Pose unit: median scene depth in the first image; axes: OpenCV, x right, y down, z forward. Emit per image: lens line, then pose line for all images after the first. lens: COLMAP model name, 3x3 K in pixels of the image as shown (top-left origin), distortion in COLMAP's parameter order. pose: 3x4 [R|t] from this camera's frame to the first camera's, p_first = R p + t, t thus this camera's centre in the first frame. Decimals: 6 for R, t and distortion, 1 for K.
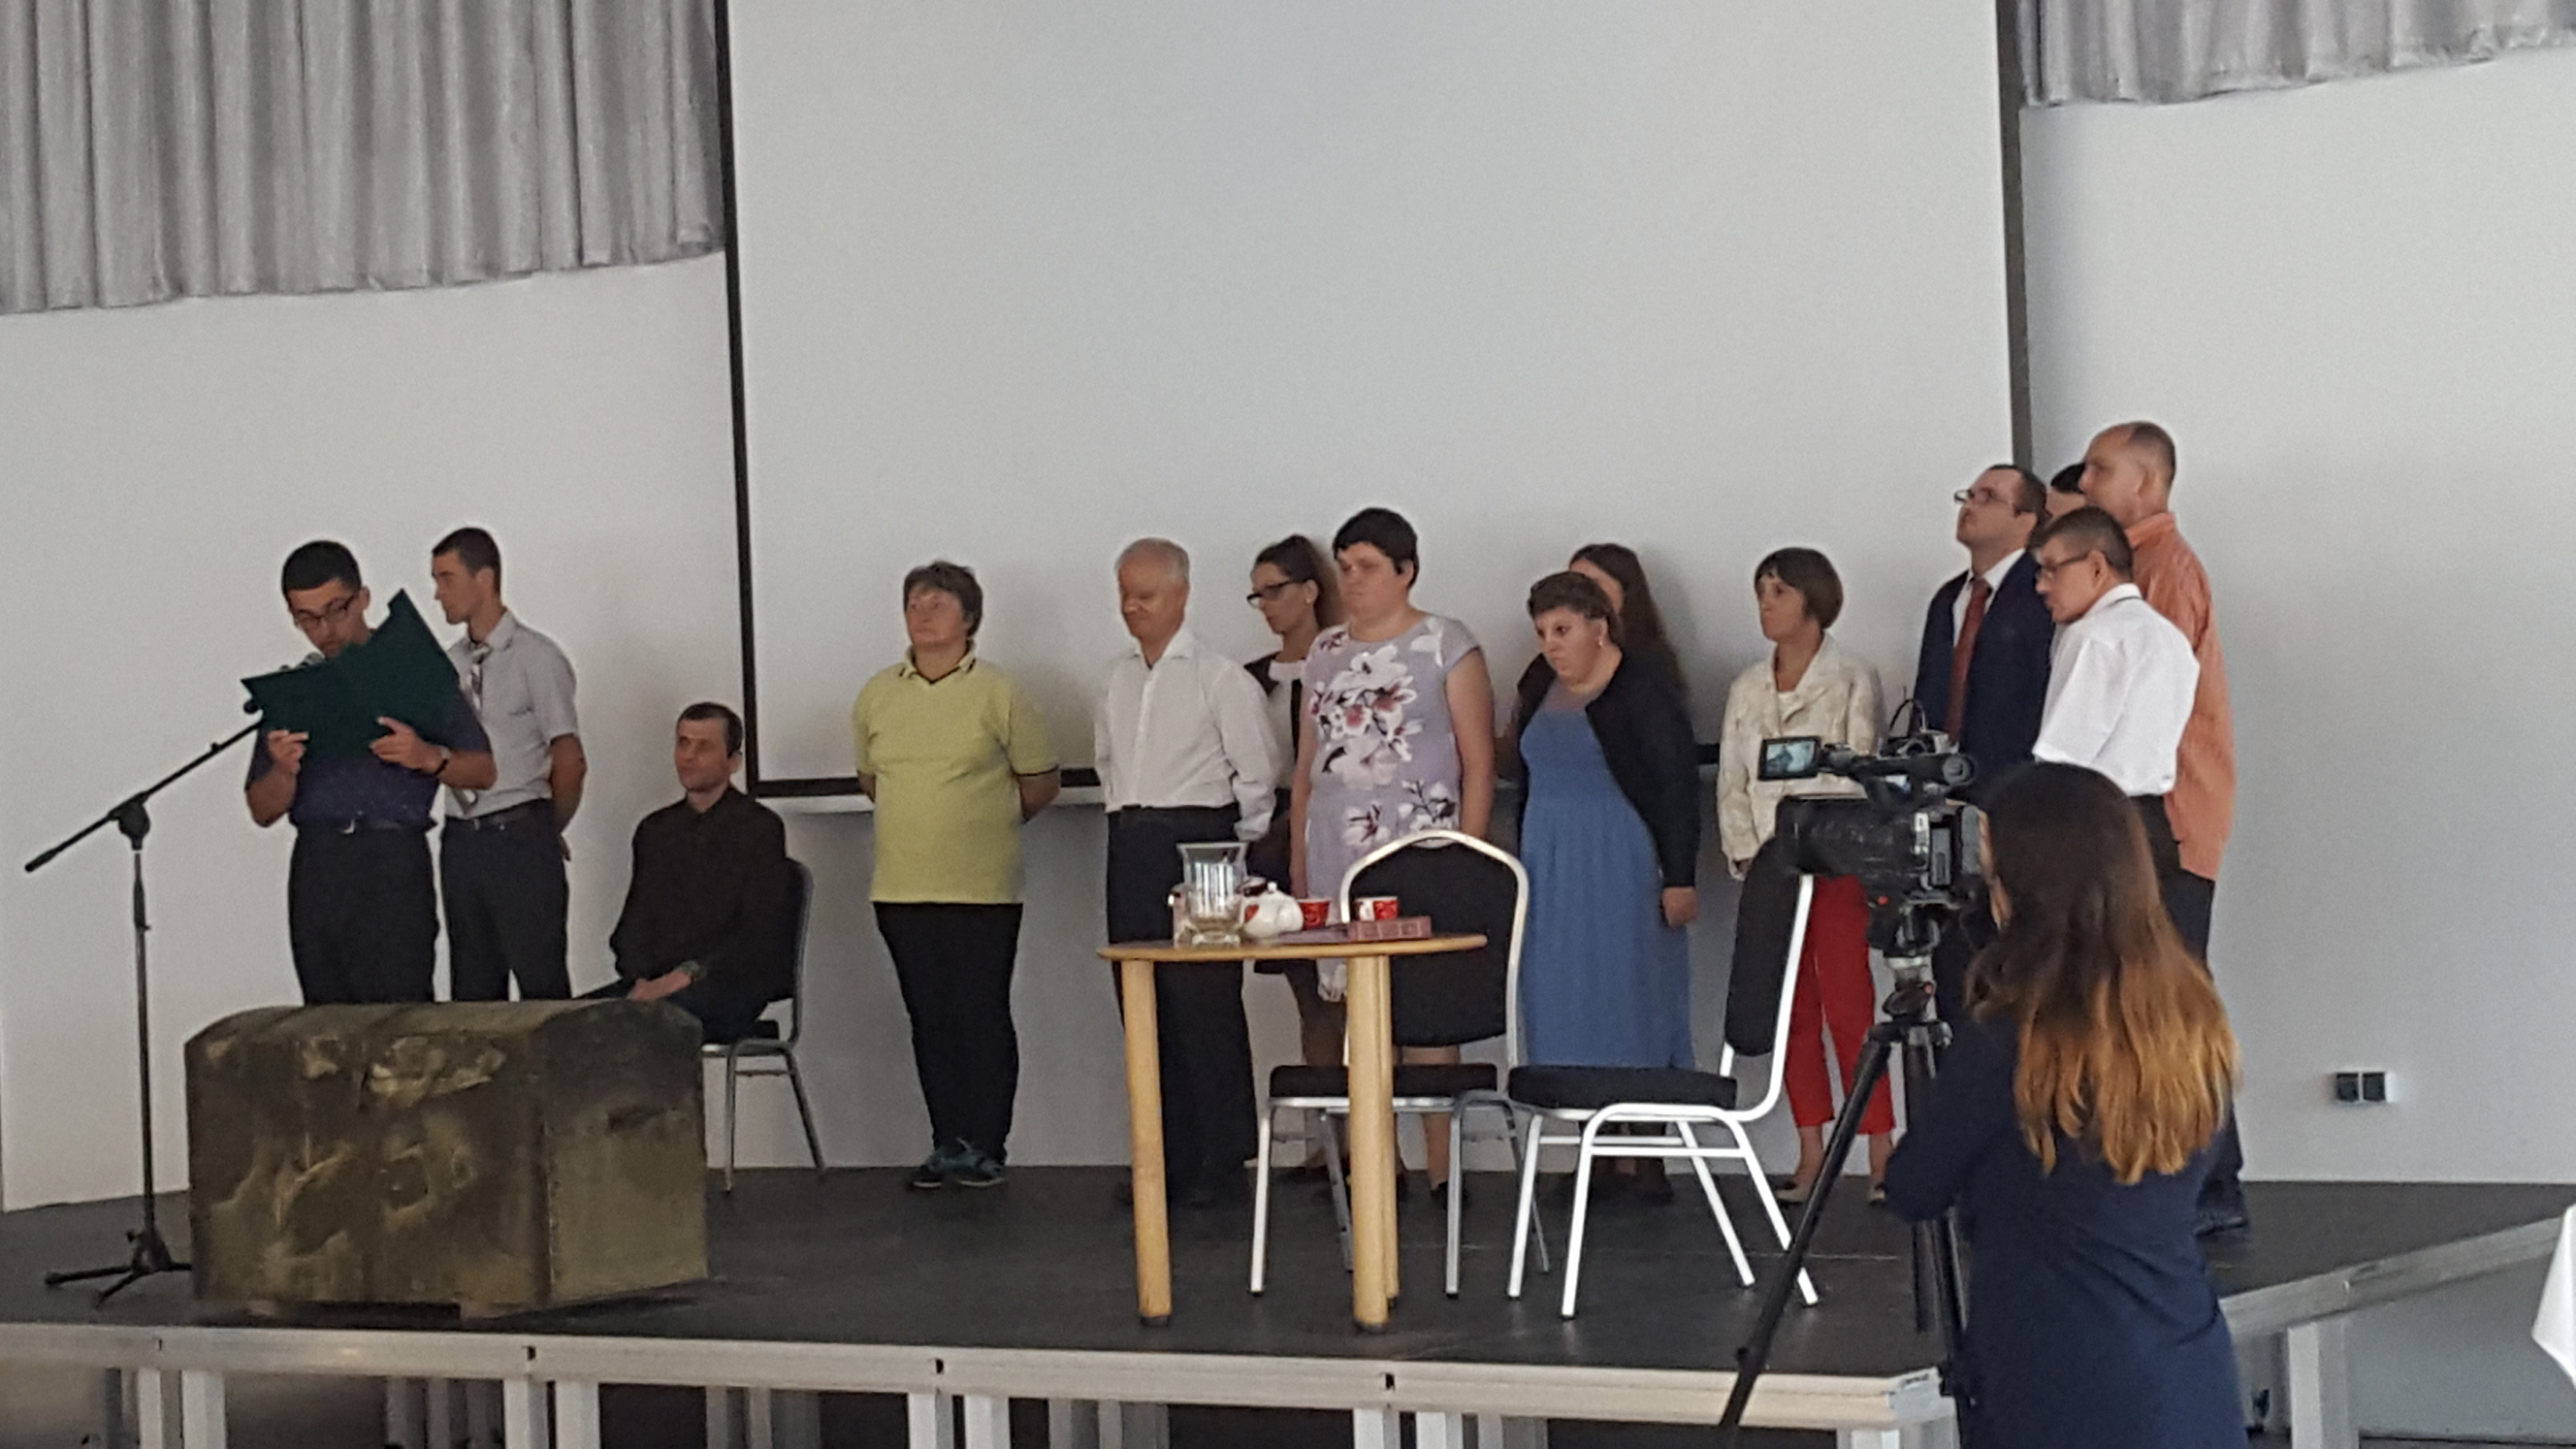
lens RADIAL K [[1935.8, 0, 1288.0], [0, 1935.8, 724.5], [0, 0, 1]] dist [0.004790, -0.002367]
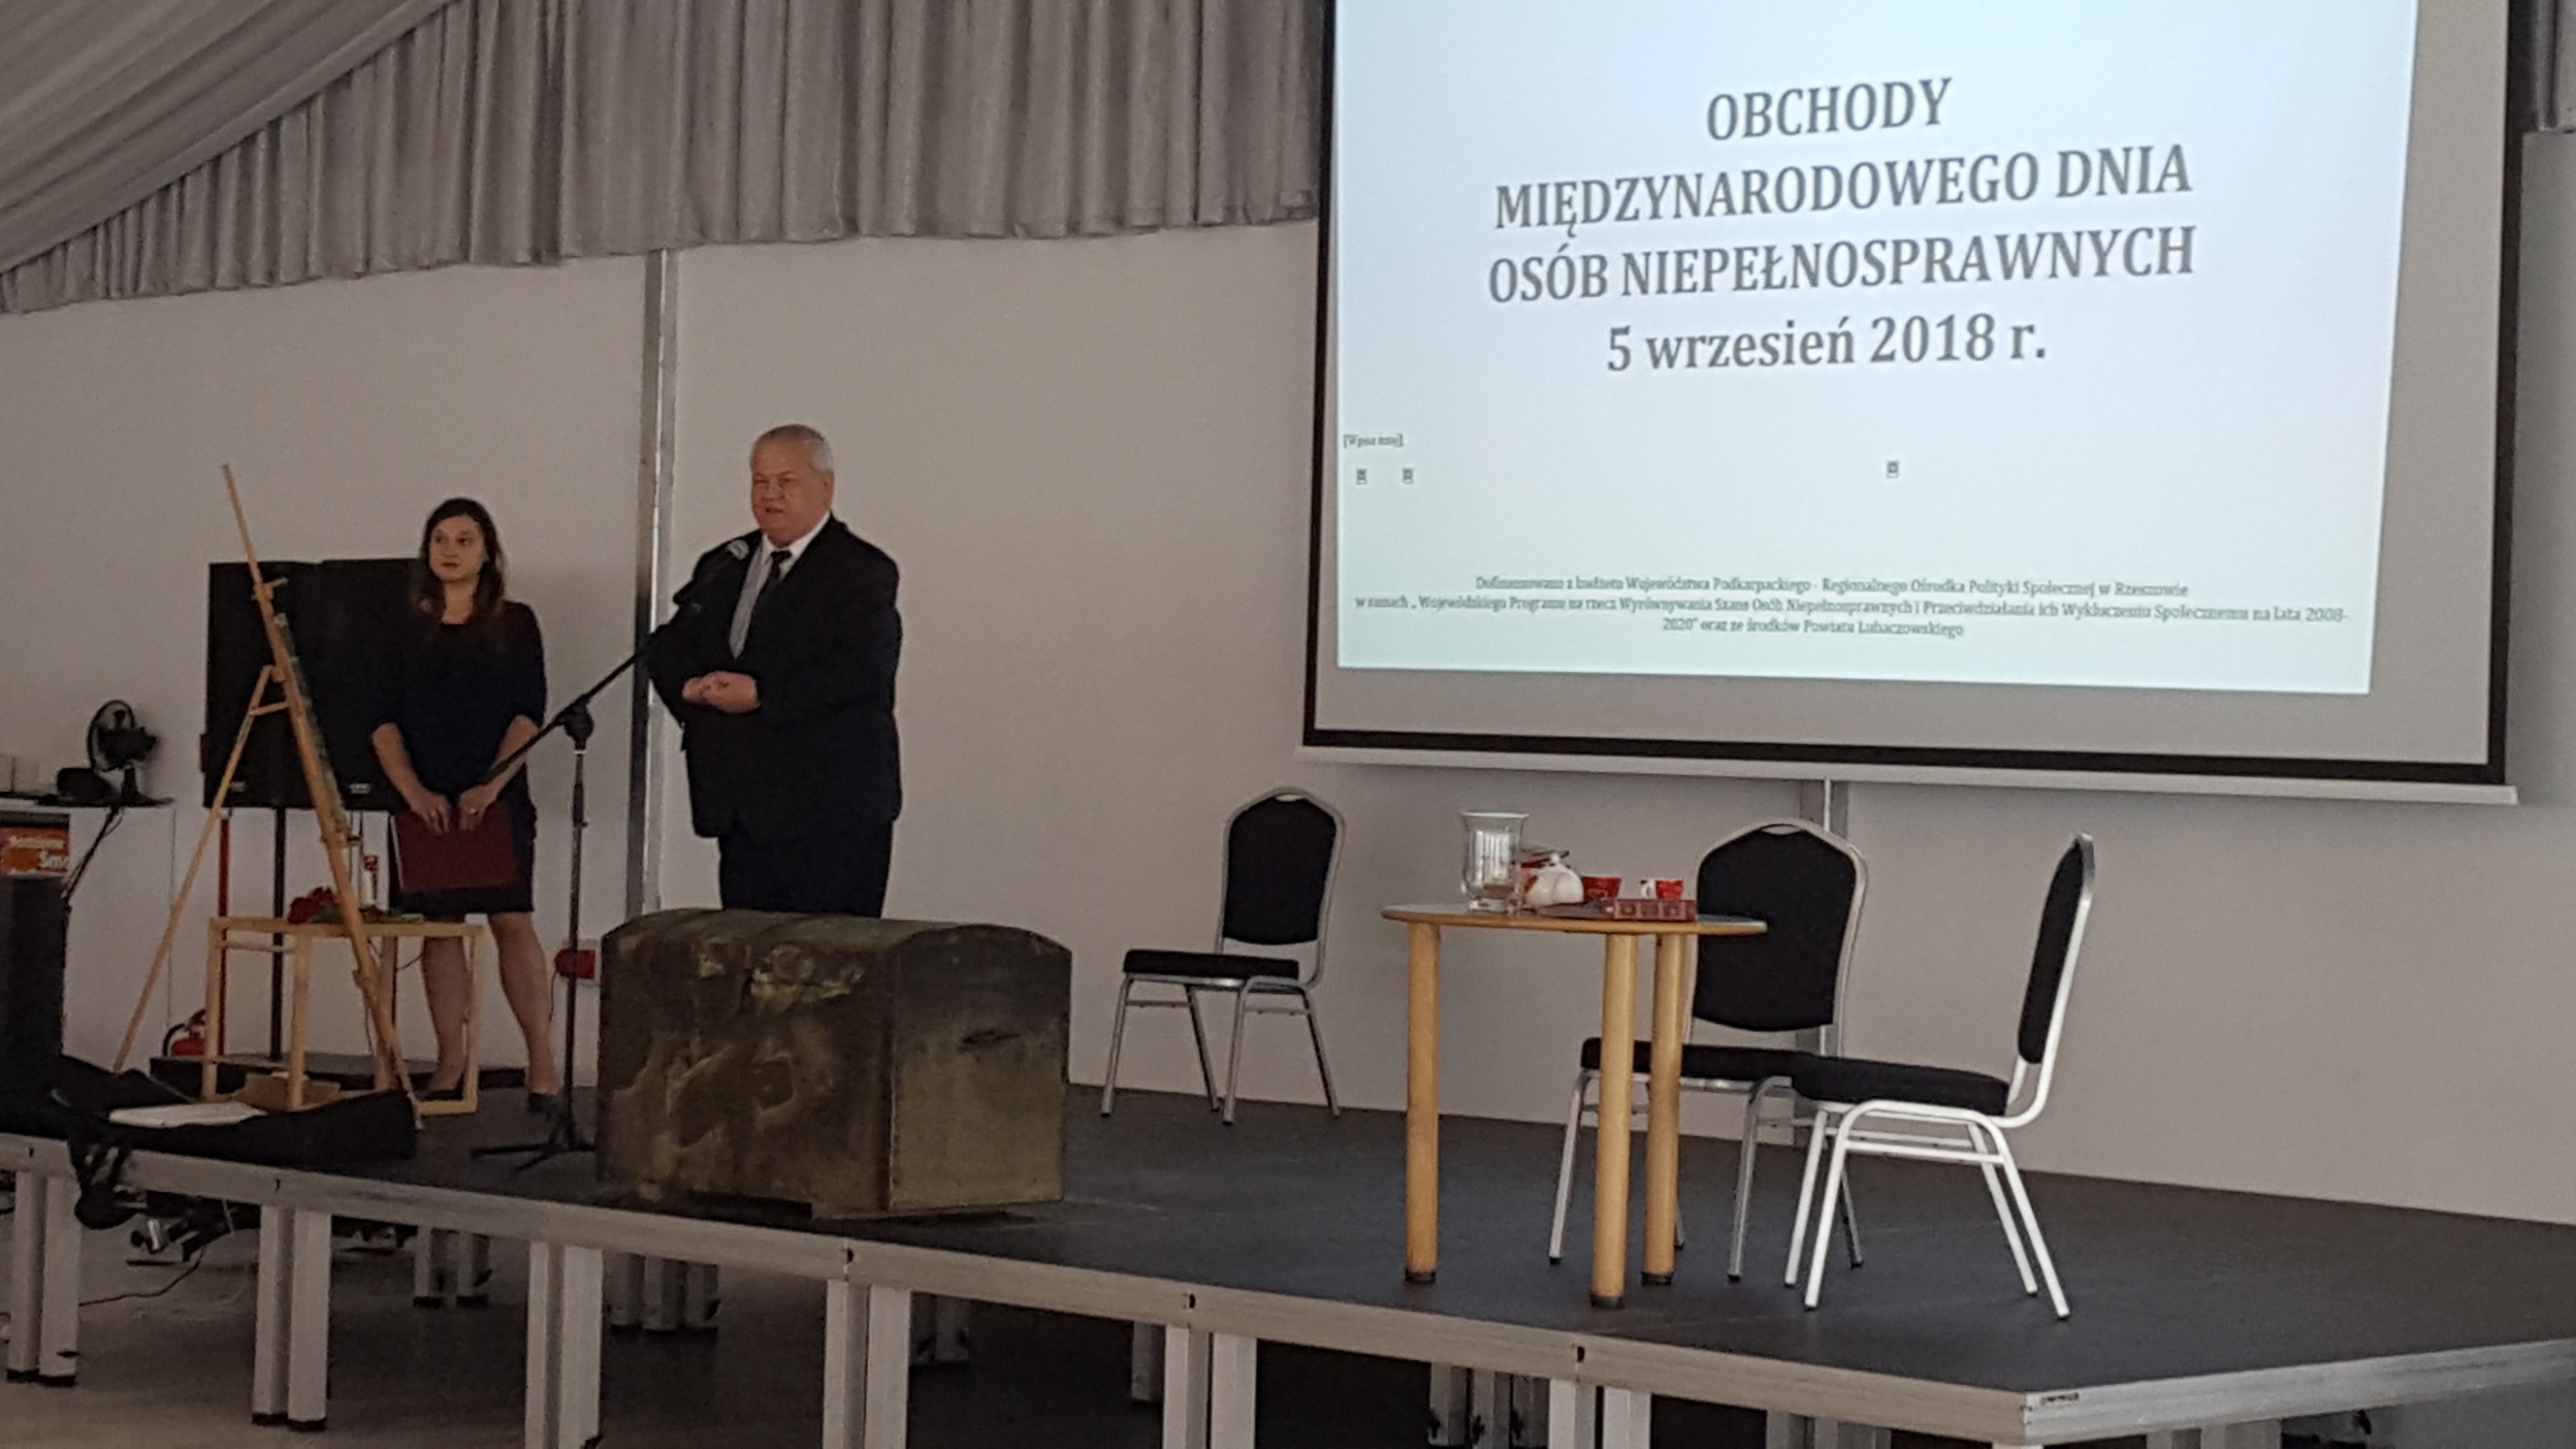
lens RADIAL K [[1935.8, 0, 1288.0], [0, 1935.8, 724.5], [0, 0, 1]] dist [0.004790, -0.002367]
pose [[0.996040, 0.068432, -0.056765, -0.140496], [-0.067349, 0.997513, 0.020773, 0.003316], [0.058046, -0.016867, 0.998171, -0.021083]]
